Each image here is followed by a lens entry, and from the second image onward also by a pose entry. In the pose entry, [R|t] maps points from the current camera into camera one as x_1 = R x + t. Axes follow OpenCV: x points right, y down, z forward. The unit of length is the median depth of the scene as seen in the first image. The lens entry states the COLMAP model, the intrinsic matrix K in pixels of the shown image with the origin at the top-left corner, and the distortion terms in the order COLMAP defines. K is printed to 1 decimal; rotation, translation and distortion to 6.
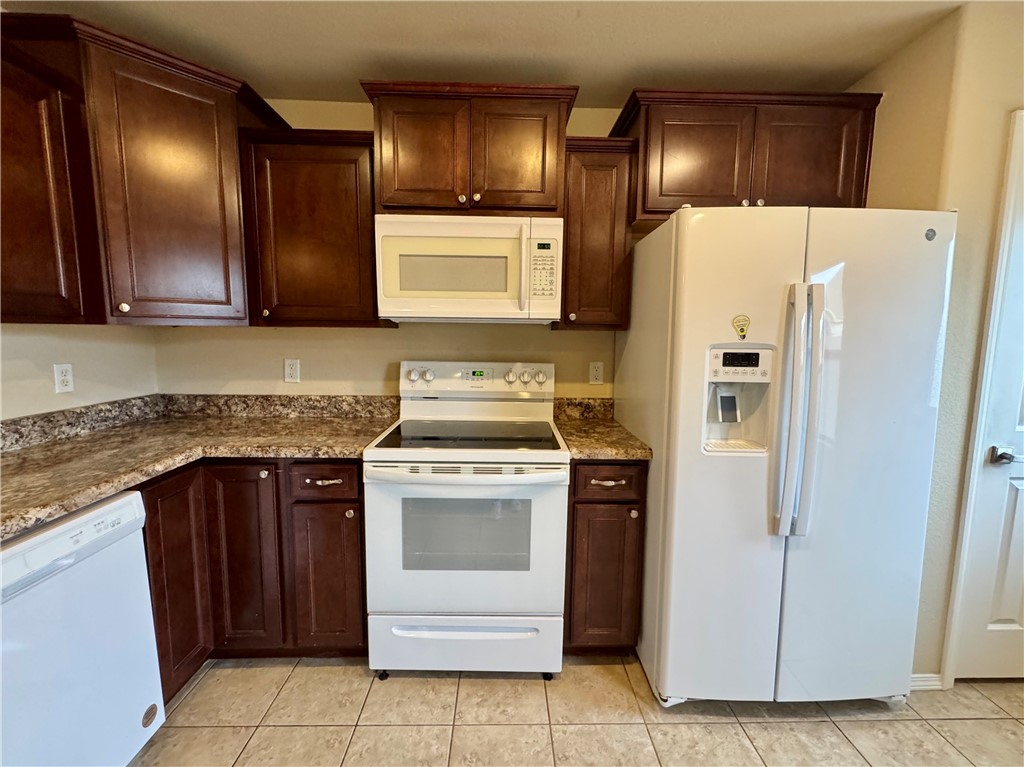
lens RADIAL K [[437.7, 0, 513.2], [0, 437.7, 384.8], [0, 0, 1]] dist [-0.004482, 0.001549]
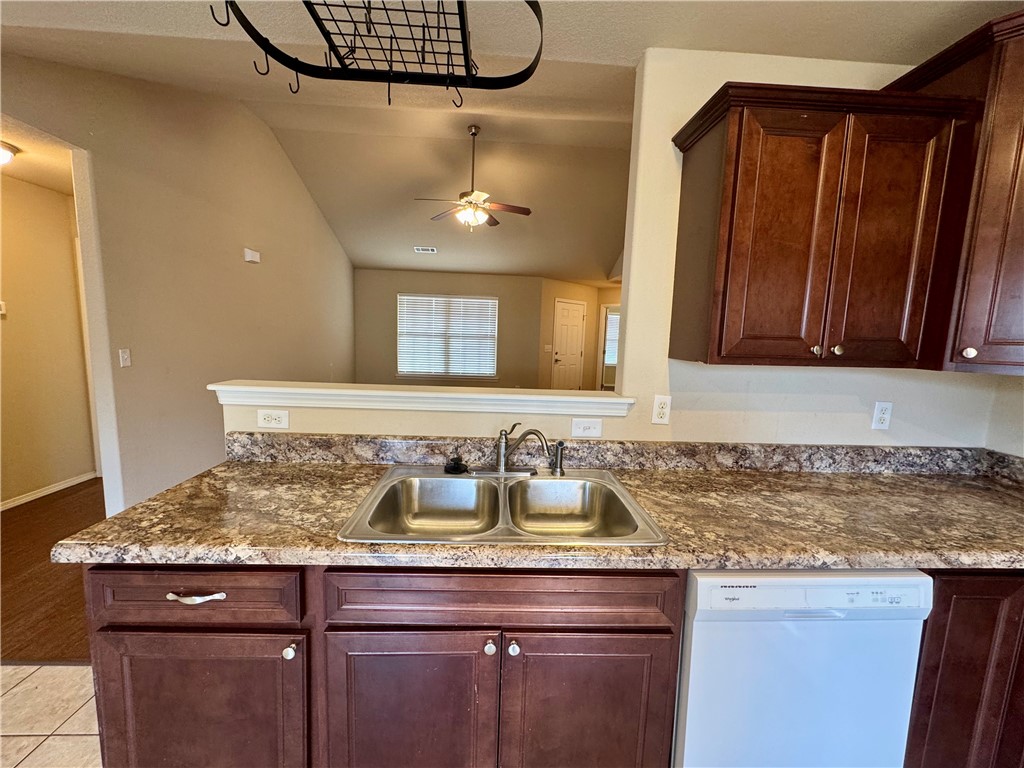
lens RADIAL K [[406.7, 0, 513.2], [0, 406.7, 384.9], [0, 0, 1]] dist [-0.003324, 0.000627]
pose [[0.022852, 0.113591, -0.993265, -0.116890], [-0.149141, 0.982794, 0.108962, -0.061422], [0.988552, 0.145647, 0.039400, 0.100868]]
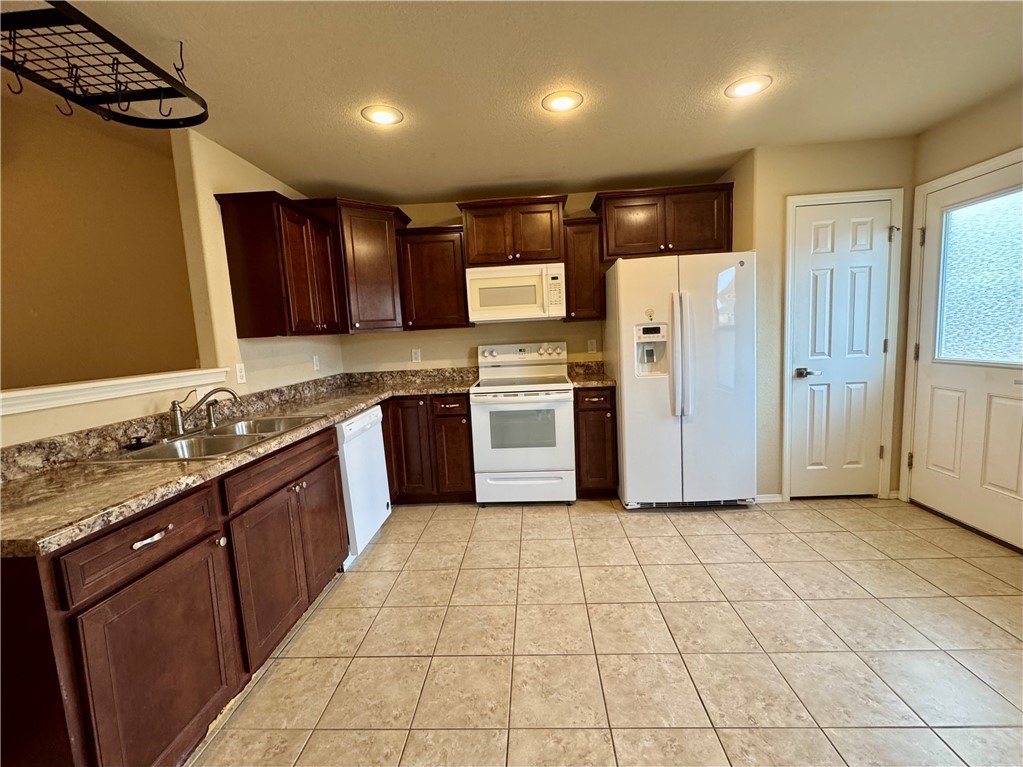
lens RADIAL K [[437.2, 0, 511.9], [0, 437.2, 385.7], [0, 0, 1]] dist [-0.004482, 0.001549]
pose [[0.995342, -0.055225, -0.079023, 0.010843], [0.055802, 0.998429, 0.005114, 0.129926], [0.078616, -0.009500, 0.996860, -0.929921]]
